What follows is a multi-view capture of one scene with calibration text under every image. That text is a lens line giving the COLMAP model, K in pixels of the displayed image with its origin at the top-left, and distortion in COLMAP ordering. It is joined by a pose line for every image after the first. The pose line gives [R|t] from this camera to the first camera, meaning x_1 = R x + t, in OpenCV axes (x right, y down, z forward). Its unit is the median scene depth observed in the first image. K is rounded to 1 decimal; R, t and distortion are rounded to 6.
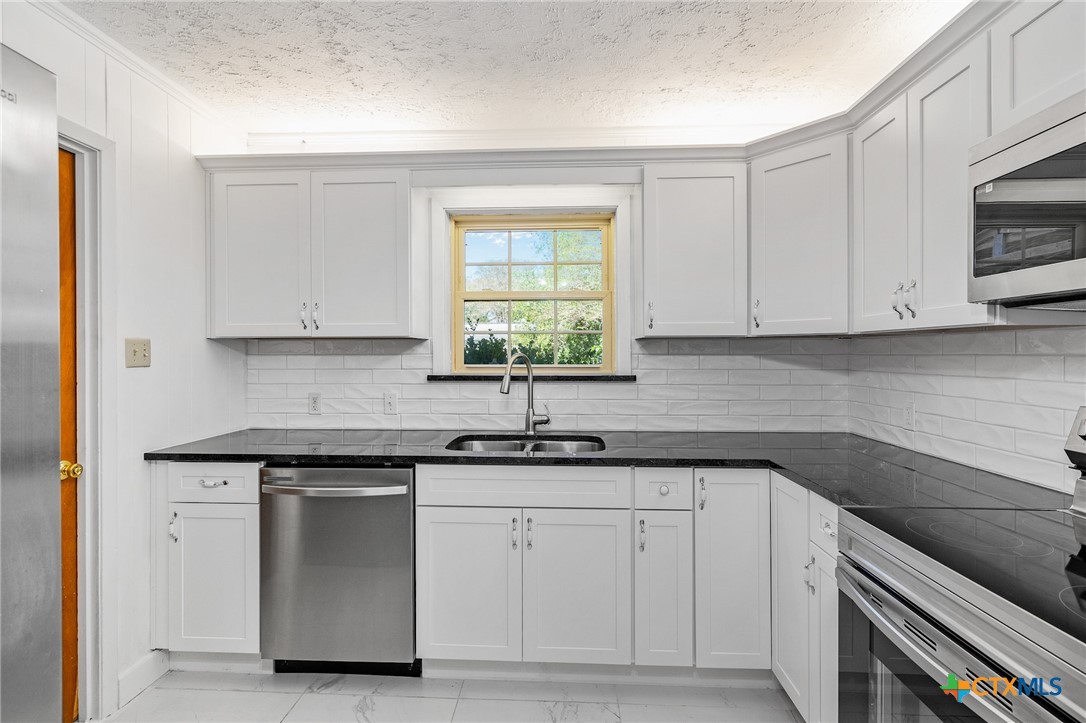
lens RADIAL K [[523.7, 0, 525.8], [0, 523.7, 352.4], [0, 0, 1]] dist [-0.003448, 0.002322]
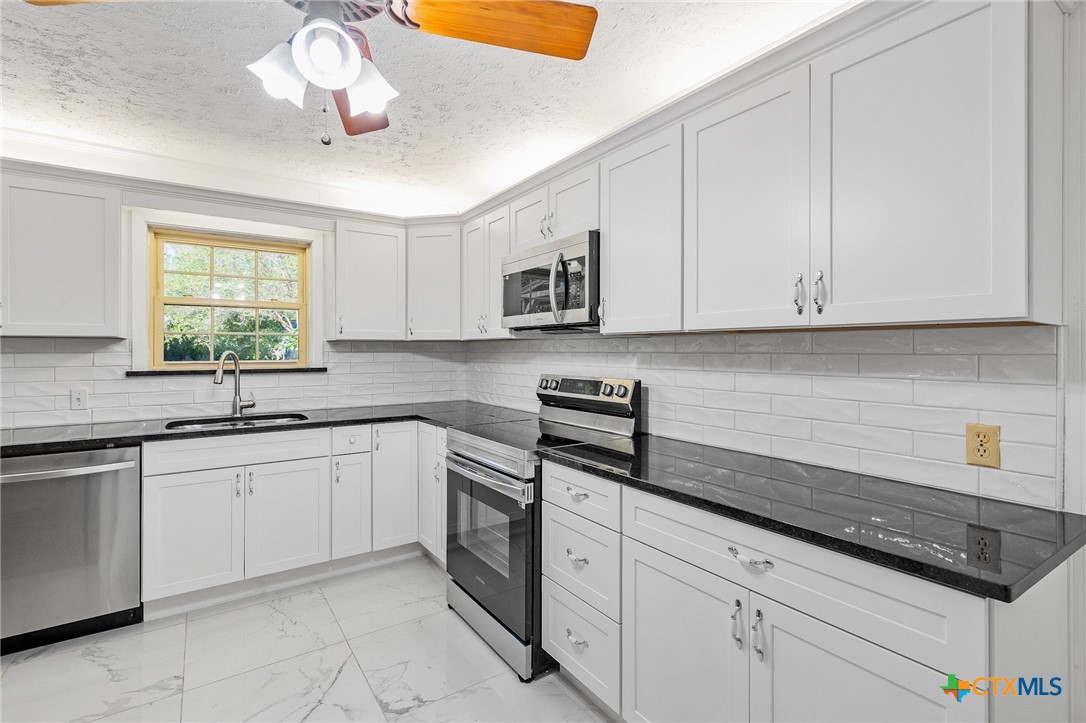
lens RADIAL K [[523.7, 0, 557.6], [0, 523.7, 344.0], [0, 0, 1]] dist [-0.003448, 0.002322]
pose [[0.780066, 0.007699, 0.625650, -0.193102], [-0.000416, 0.999930, -0.011787, -0.001570], [-0.625697, 0.008935, 0.780015, -0.485337]]
